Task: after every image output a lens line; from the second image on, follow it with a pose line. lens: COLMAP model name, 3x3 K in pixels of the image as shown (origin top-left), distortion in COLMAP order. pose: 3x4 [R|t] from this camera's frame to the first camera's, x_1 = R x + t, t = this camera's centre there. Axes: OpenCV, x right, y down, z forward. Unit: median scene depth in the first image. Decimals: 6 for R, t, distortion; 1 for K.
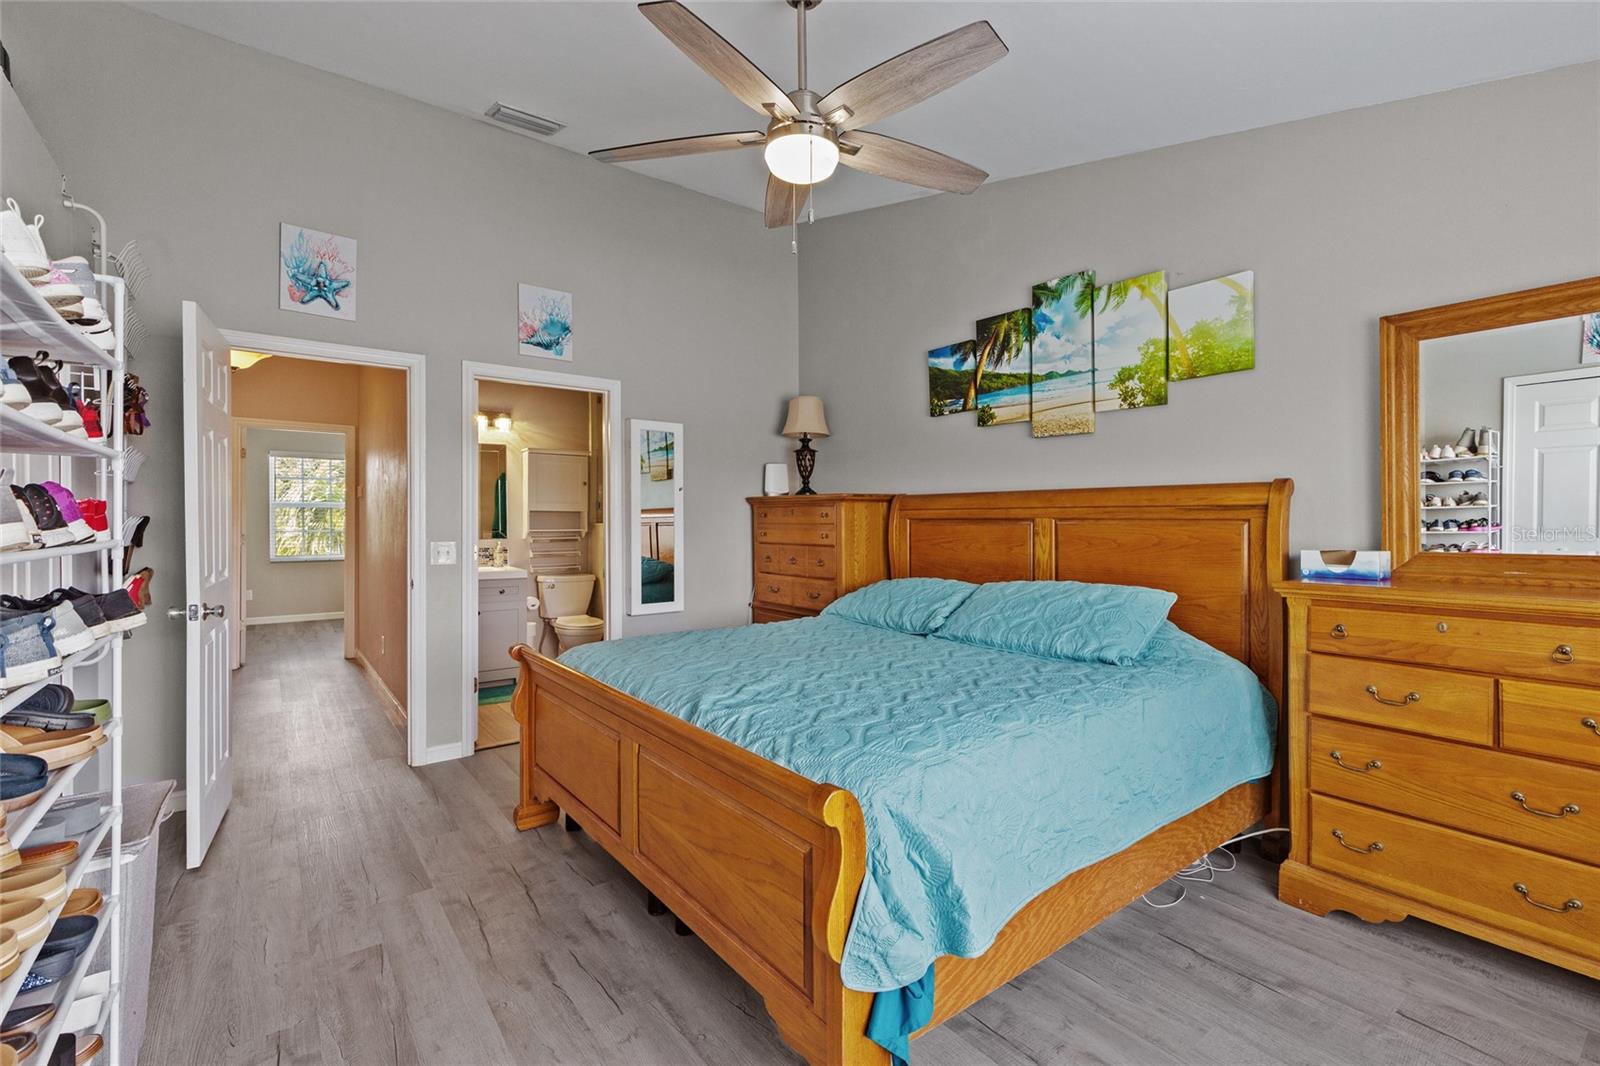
lens RADIAL K [[706.9, 0, 808.9], [0, 706.9, 521.9], [0, 0, 1]] dist [0.001436, -0.000165]
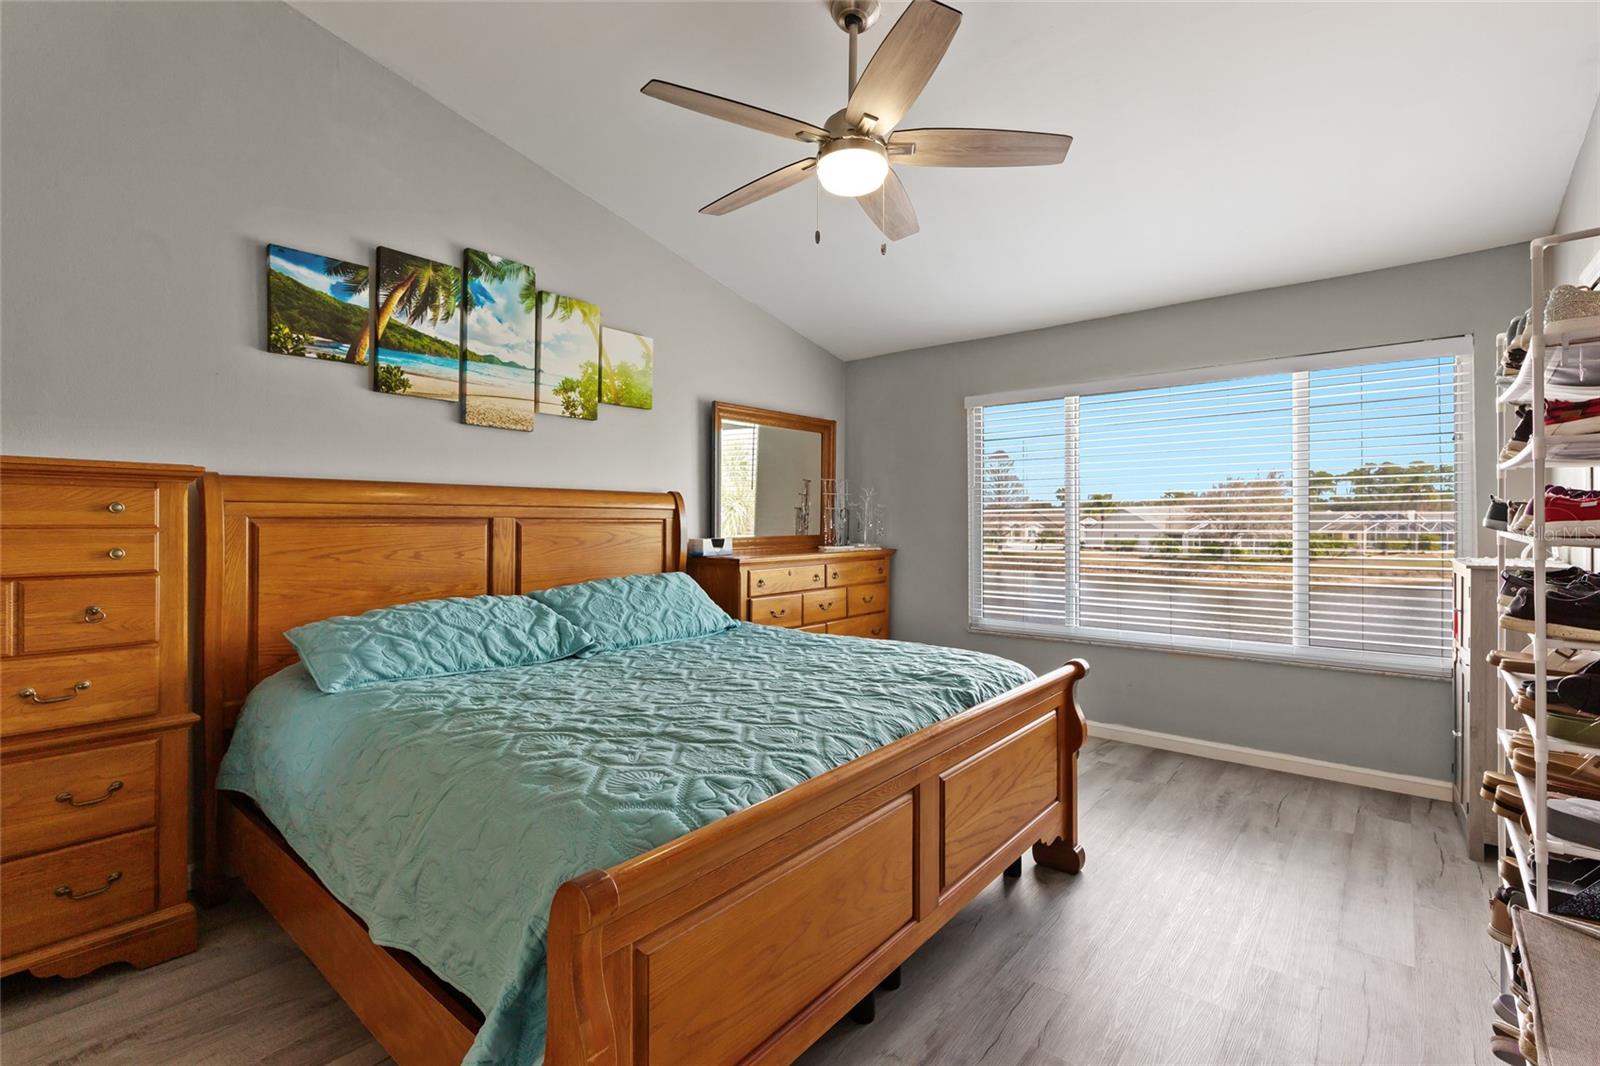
lens RADIAL K [[706.9, 0, 809.8], [0, 706.9, 525.7], [0, 0, 1]] dist [0.001436, -0.000165]
pose [[-0.222719, -0.004186, 0.974874, -0.626096], [0.006025, 0.999966, 0.005670, 0.002692], [-0.974864, 0.007137, -0.222686, 0.800356]]
